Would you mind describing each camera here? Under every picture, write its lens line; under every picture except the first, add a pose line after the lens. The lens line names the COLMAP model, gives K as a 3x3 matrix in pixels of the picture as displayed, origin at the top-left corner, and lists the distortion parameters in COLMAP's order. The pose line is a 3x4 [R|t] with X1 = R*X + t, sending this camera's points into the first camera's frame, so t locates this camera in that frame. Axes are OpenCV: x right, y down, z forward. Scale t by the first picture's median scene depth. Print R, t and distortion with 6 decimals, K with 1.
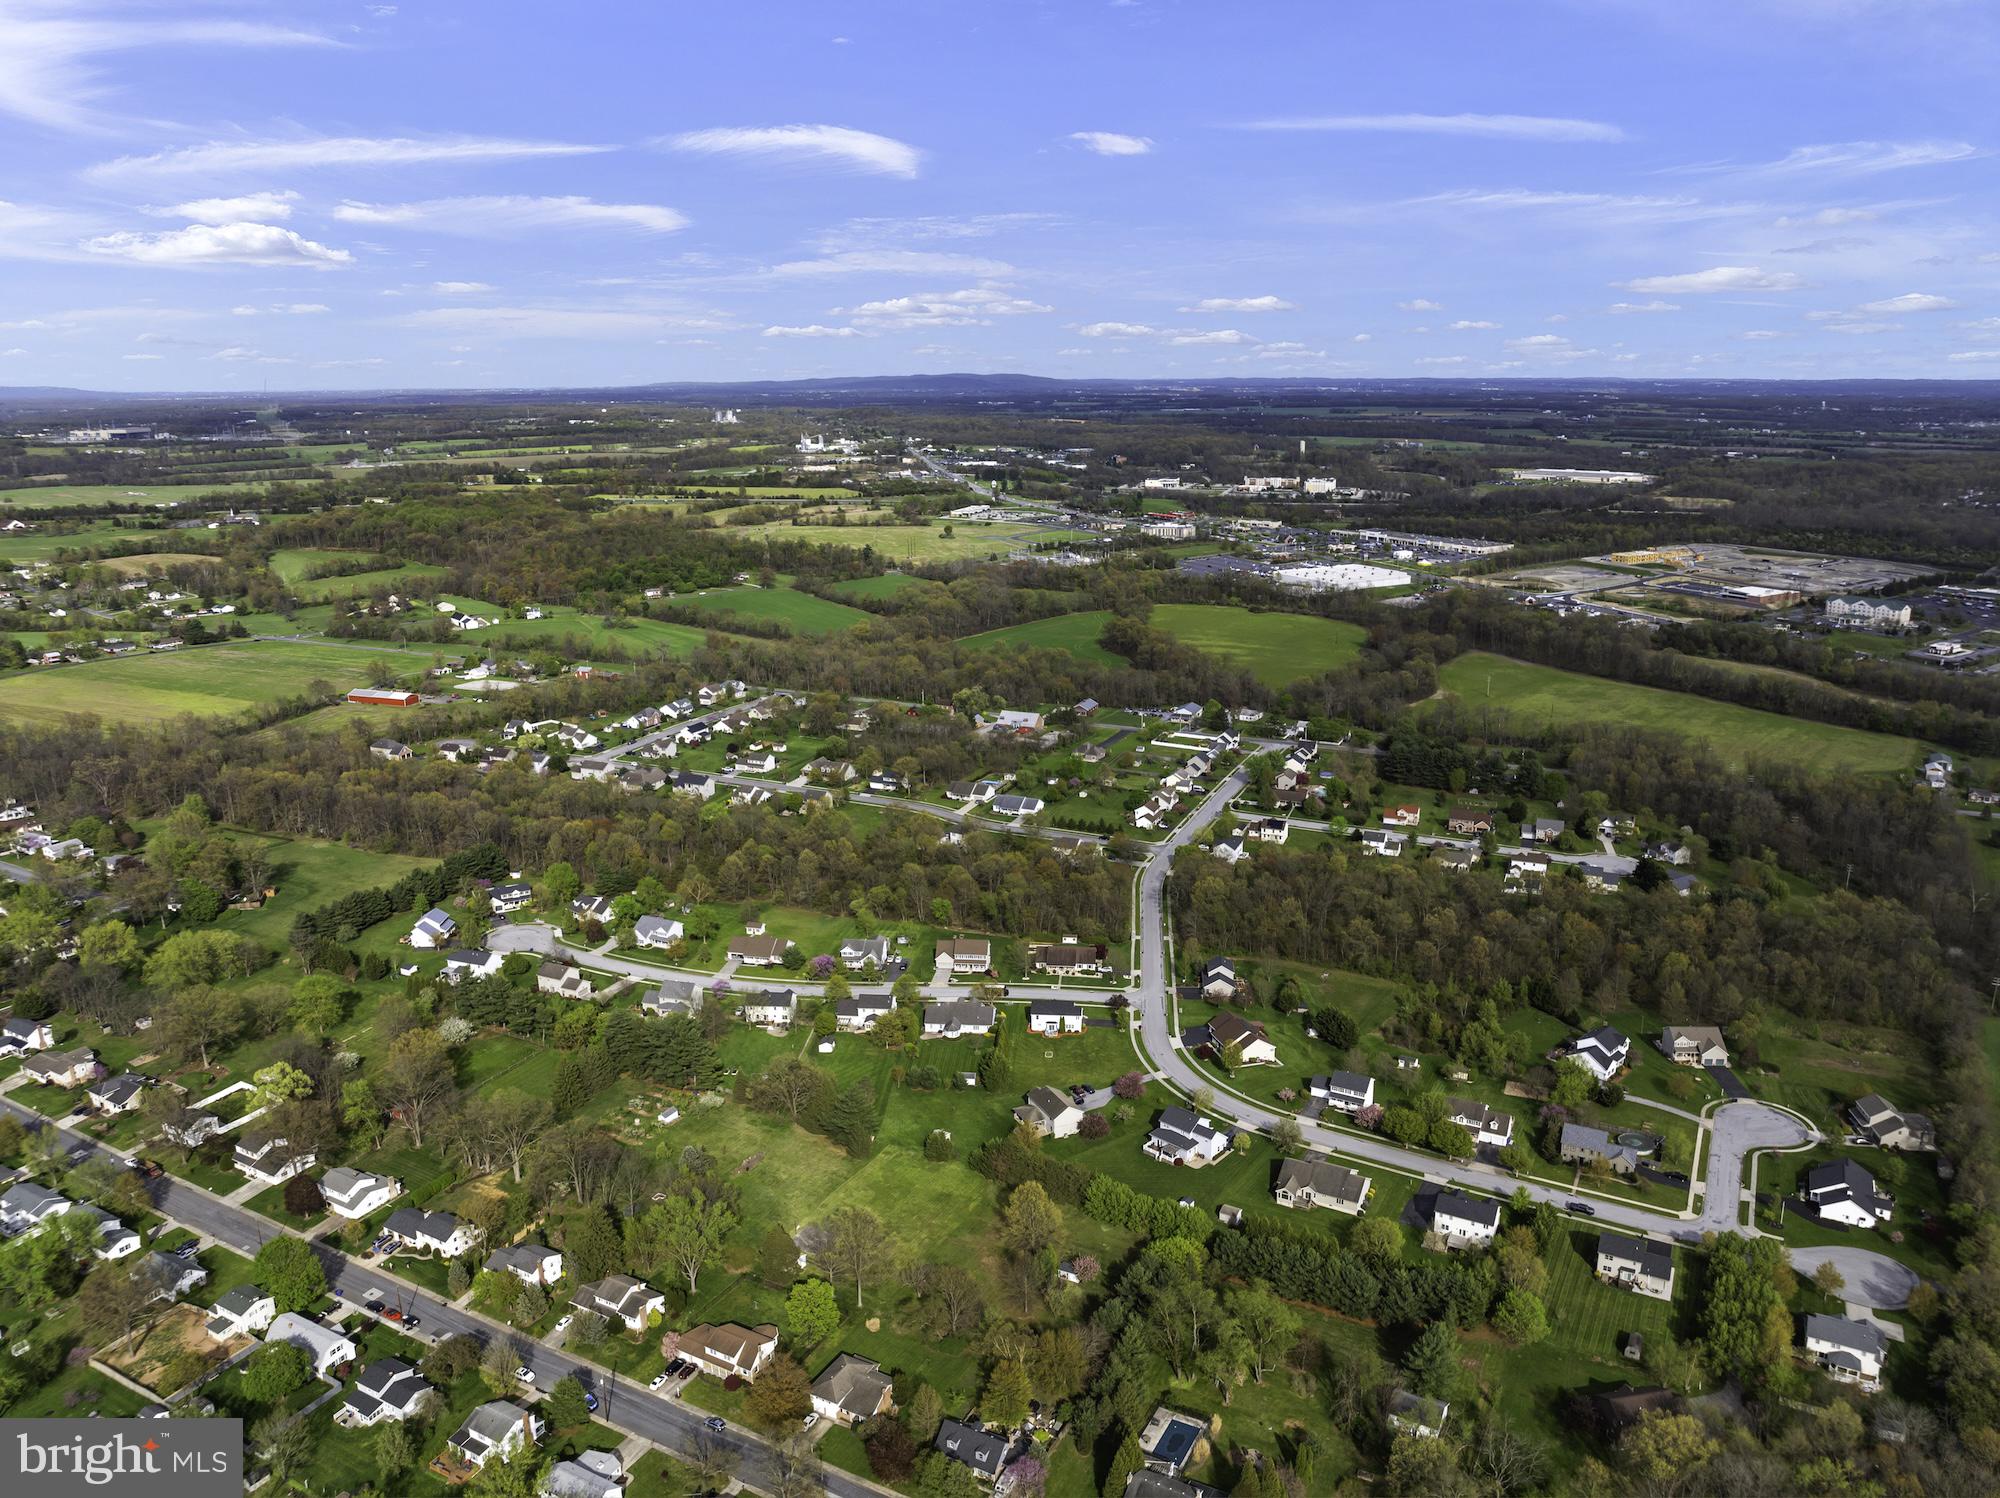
lens RADIAL K [[1372.5, 0, 1000.0], [0, 1372.5, 749.0], [0, 0, 1]] dist [-0.059700, 0.031244]
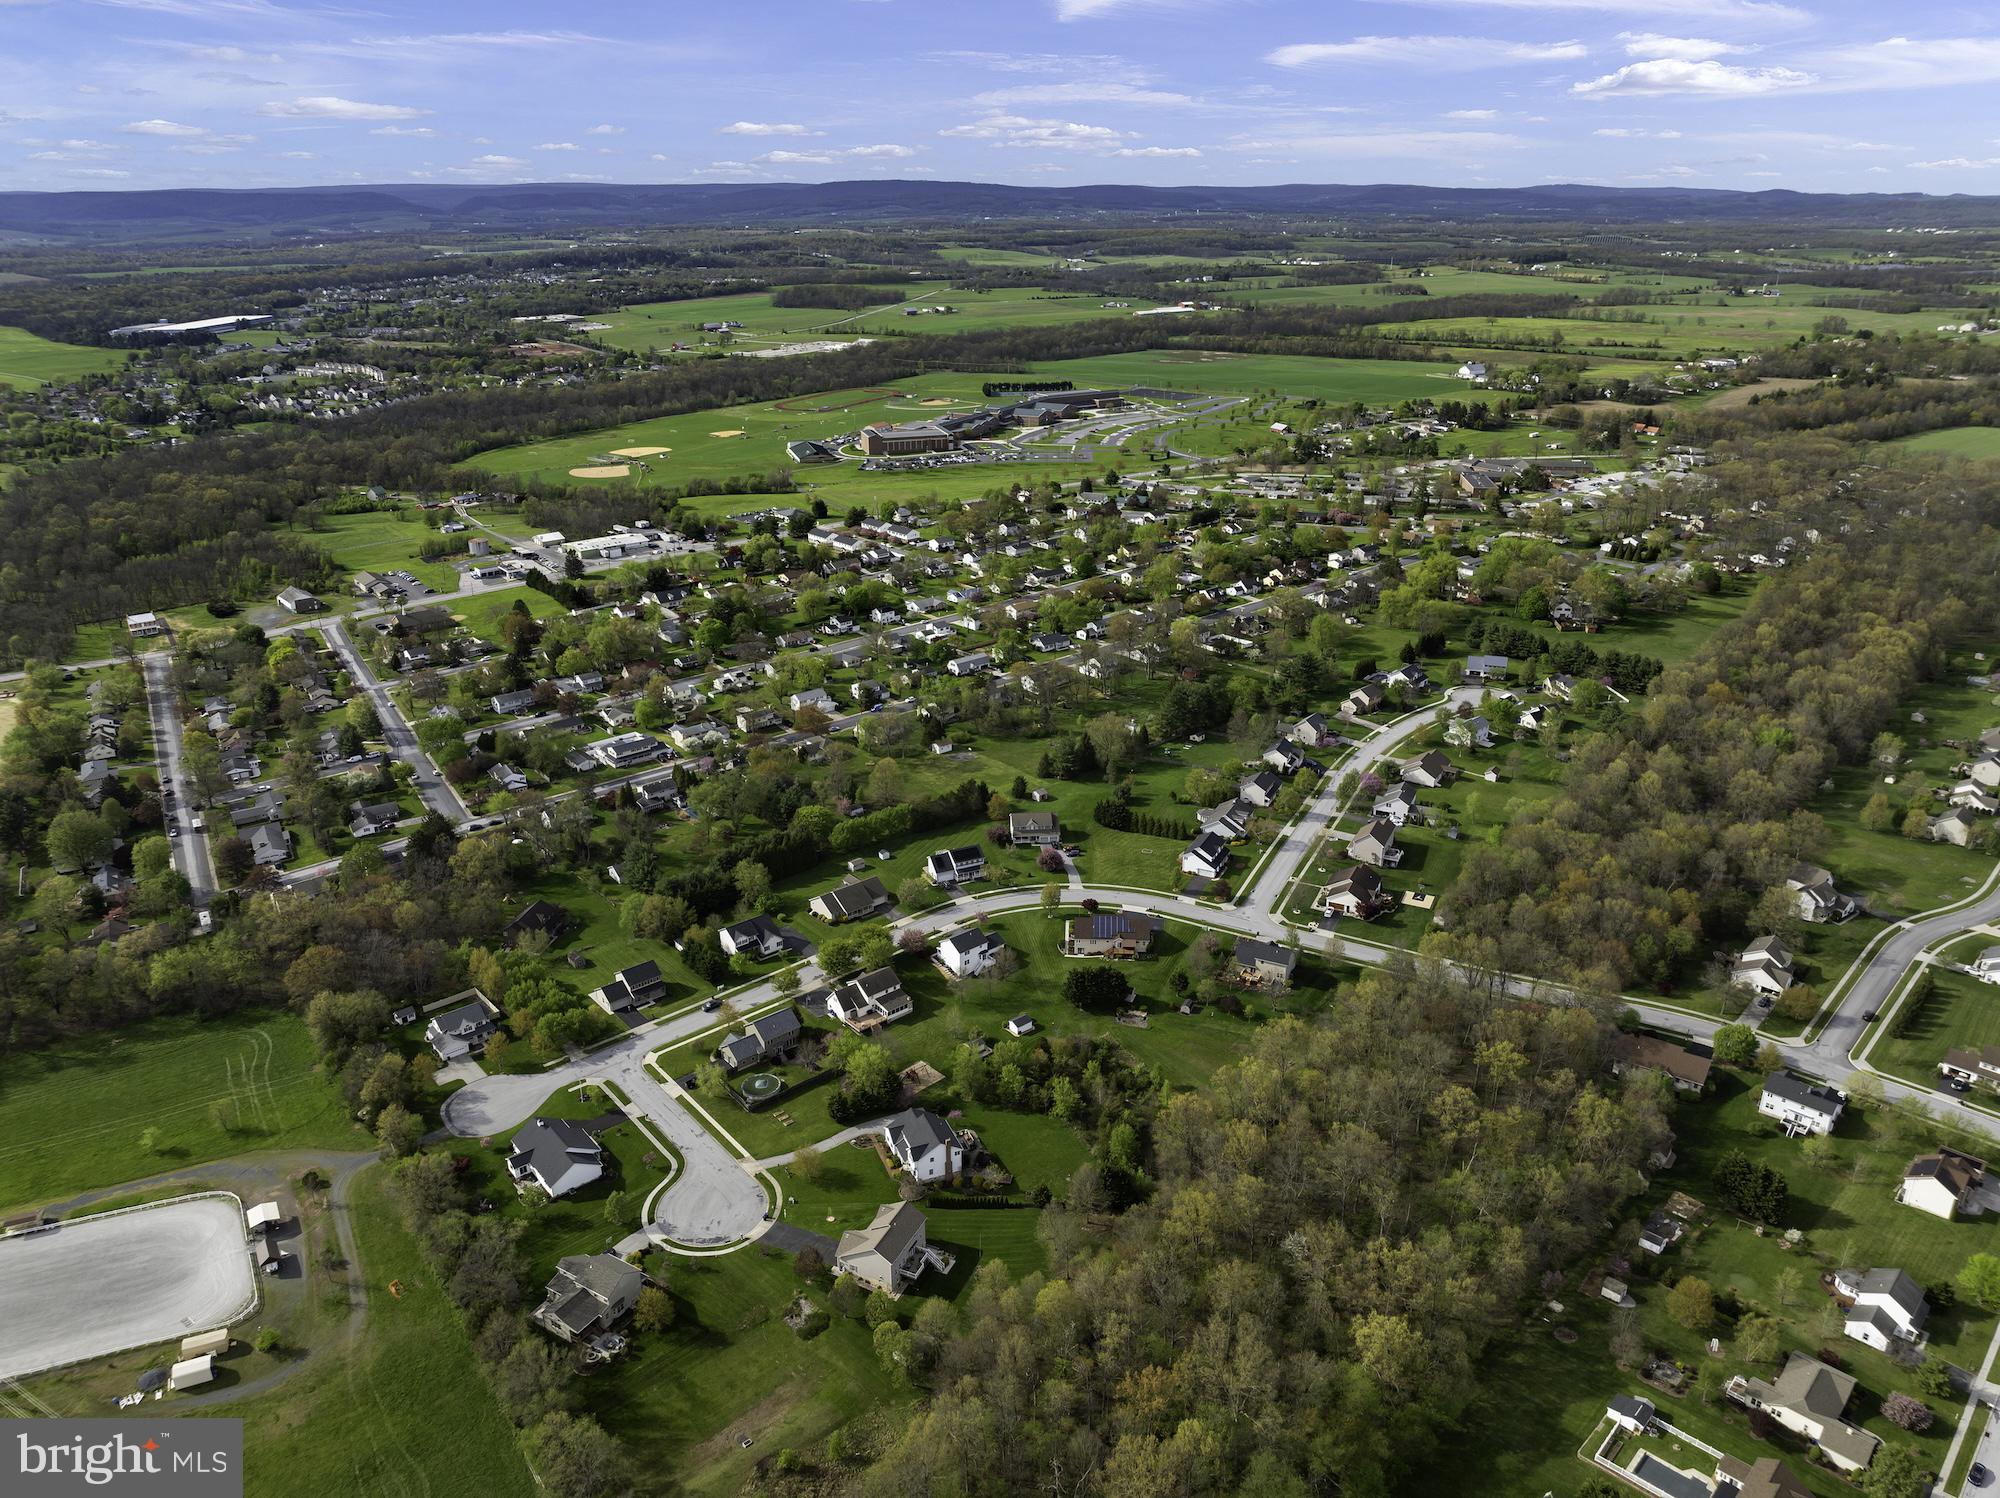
lens RADIAL K [[1372.5, 0, 1000.0], [0, 1372.5, 749.0], [0, 0, 1]] dist [-0.059700, 0.031244]
pose [[-0.347959, 0.354214, -0.868019, 0.989141], [-0.236999, 0.862570, 0.446995, -0.300357], [0.907059, 0.361256, -0.216191, 1.112582]]
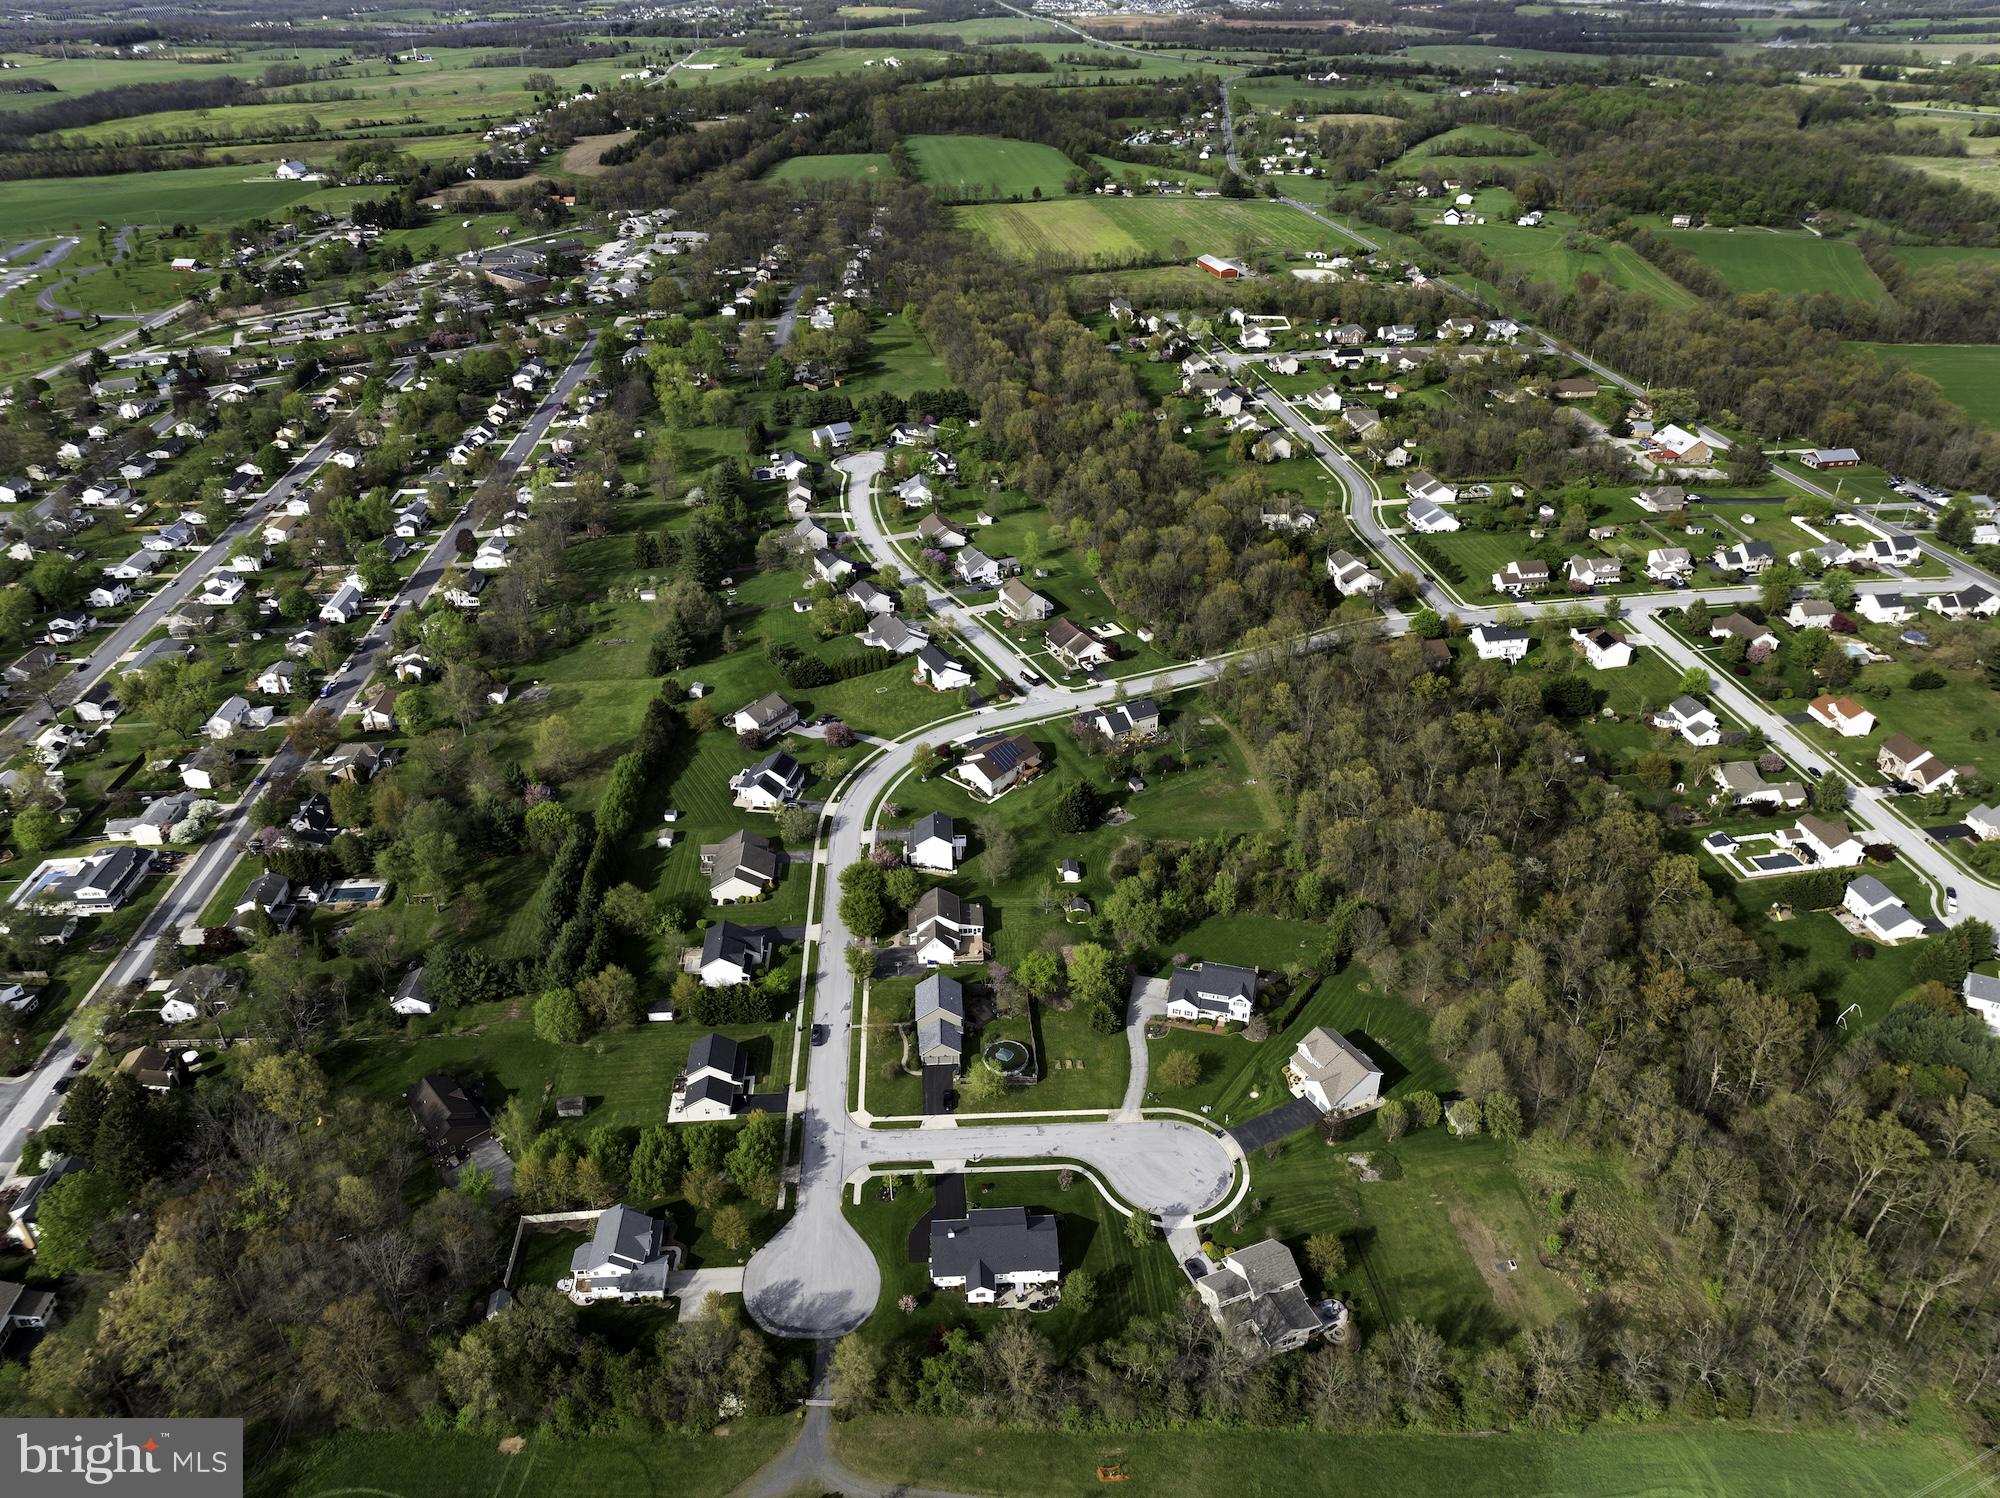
lens RADIAL K [[1372.5, 0, 1000.0], [0, 1372.5, 749.0], [0, 0, 1]] dist [-0.059700, 0.031244]
pose [[0.533035, 0.428640, -0.729481, 0.844336], [-0.213686, 0.902426, 0.374121, -0.133293], [0.818665, -0.043539, 0.572618, 0.500793]]
